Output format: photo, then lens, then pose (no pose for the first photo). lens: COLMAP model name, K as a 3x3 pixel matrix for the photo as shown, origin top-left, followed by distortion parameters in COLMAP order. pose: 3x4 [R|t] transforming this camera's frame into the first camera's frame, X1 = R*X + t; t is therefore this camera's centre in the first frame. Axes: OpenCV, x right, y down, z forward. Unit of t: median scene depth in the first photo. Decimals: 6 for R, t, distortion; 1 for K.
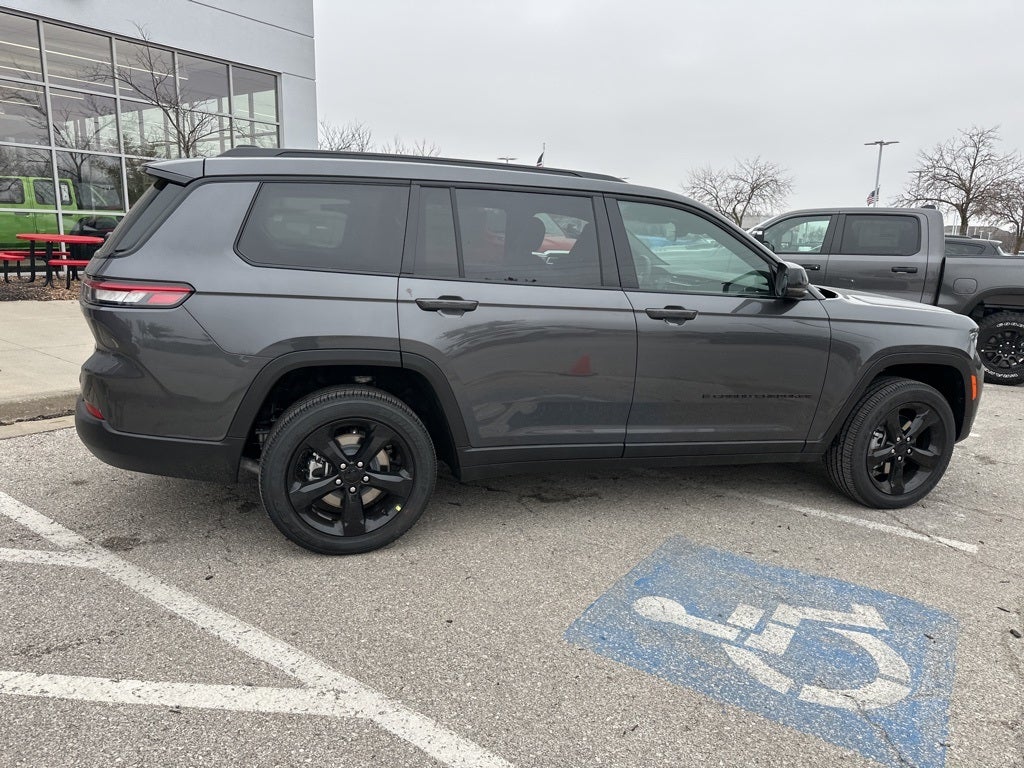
lens RADIAL K [[718.8, 0, 512.3], [0, 718.8, 384.9], [0, 0, 1]] dist [0.036916, -0.038887]
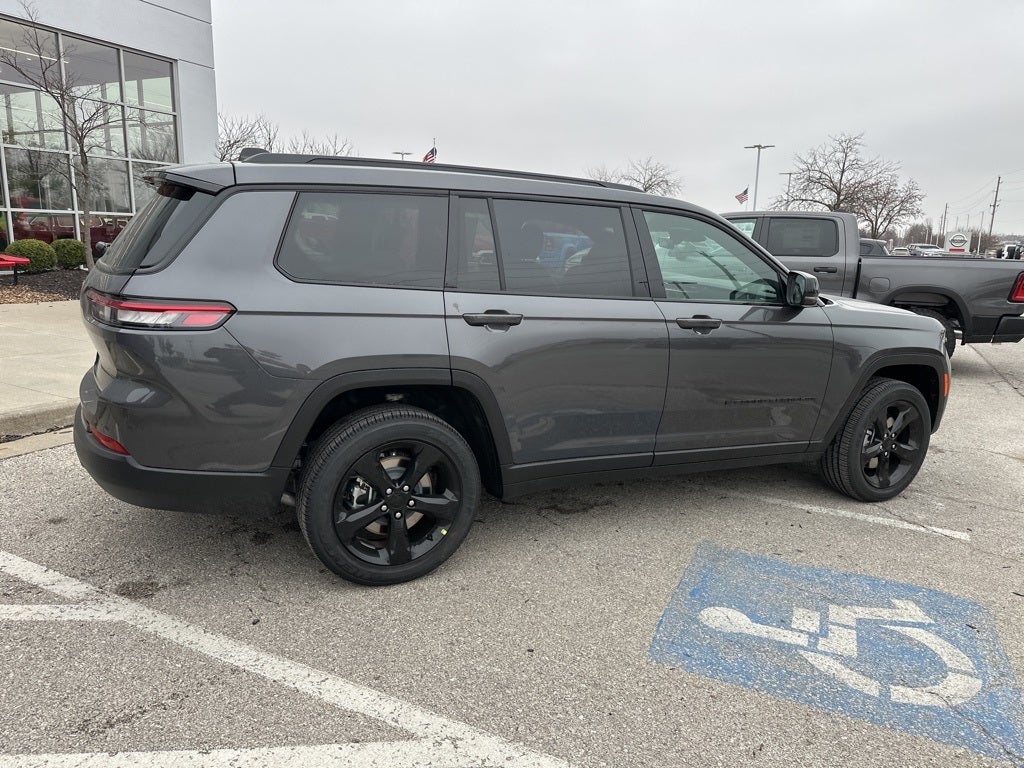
lens RADIAL K [[717.9, 0, 511.1], [0, 717.9, 378.3], [0, 0, 1]] dist [0.041757, -0.045392]
pose [[0.988455, -0.026848, 0.149120, -0.207788], [0.027189, 0.999630, -0.000250, -0.030012], [-0.149058, 0.004301, 0.988819, 0.040995]]
